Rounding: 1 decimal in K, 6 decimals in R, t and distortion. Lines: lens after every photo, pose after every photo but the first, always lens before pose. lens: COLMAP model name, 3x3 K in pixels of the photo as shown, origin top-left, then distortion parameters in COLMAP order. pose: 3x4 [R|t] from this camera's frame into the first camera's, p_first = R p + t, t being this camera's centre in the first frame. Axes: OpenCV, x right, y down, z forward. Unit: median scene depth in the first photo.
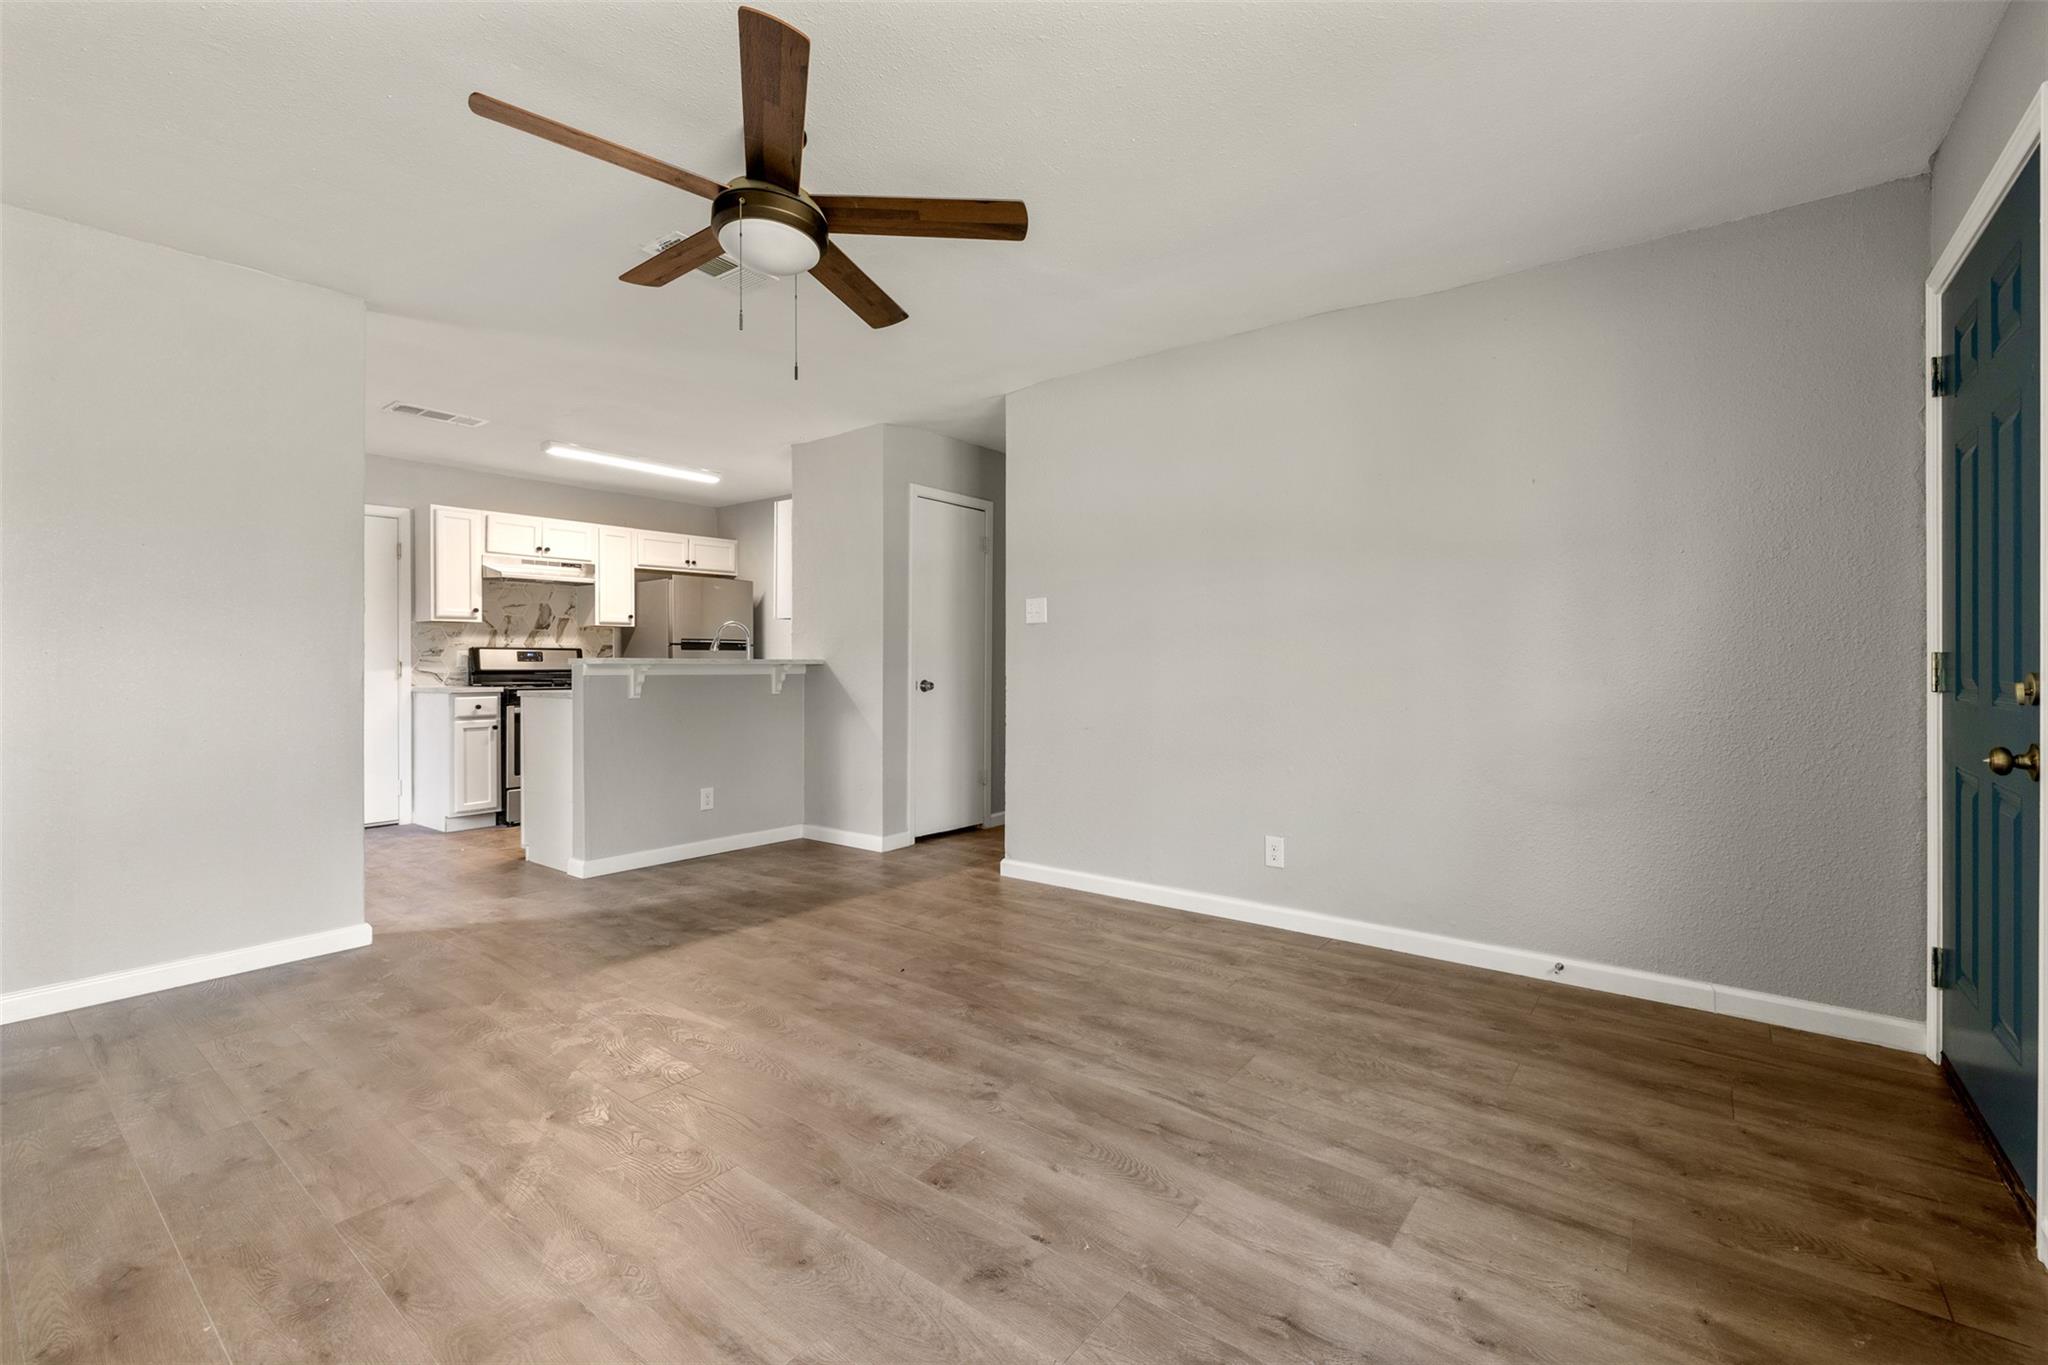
lens RADIAL K [[880.8, 0, 1032.0], [0, 880.8, 670.3], [0, 0, 1]] dist [-0.001403, -0.000740]
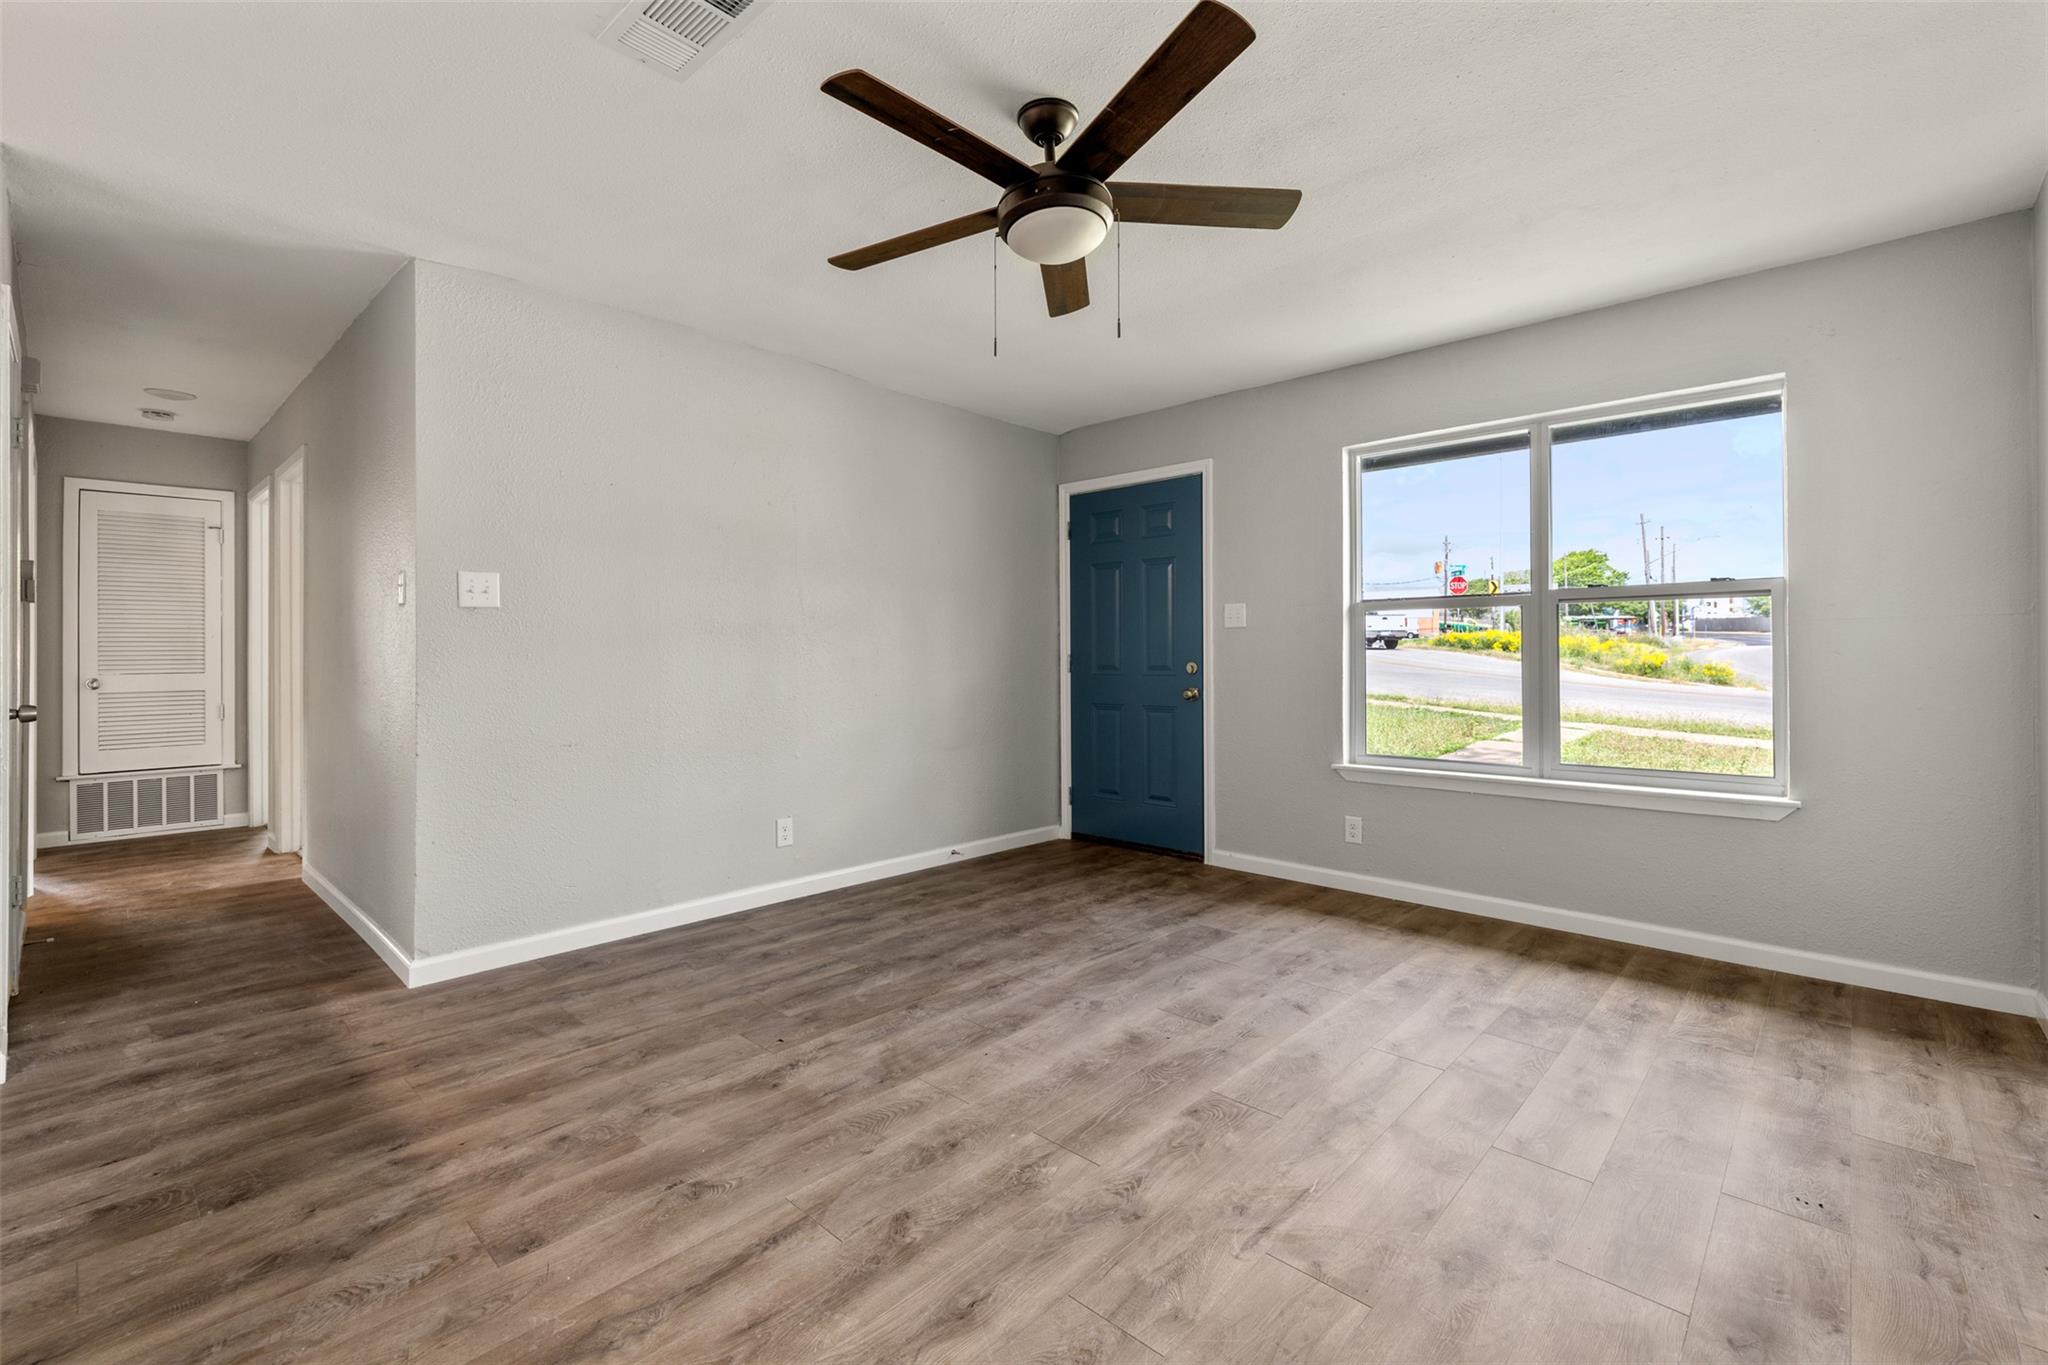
lens RADIAL K [[880.8, 0, 1039.3], [0, 880.8, 672.6], [0, 0, 1]] dist [-0.001403, -0.000740]
pose [[0.080664, -0.017053, 0.996595, -1.029684], [0.011194, 0.999806, 0.016202, -0.010619], [-0.996678, 0.009849, 0.080840, 0.766518]]
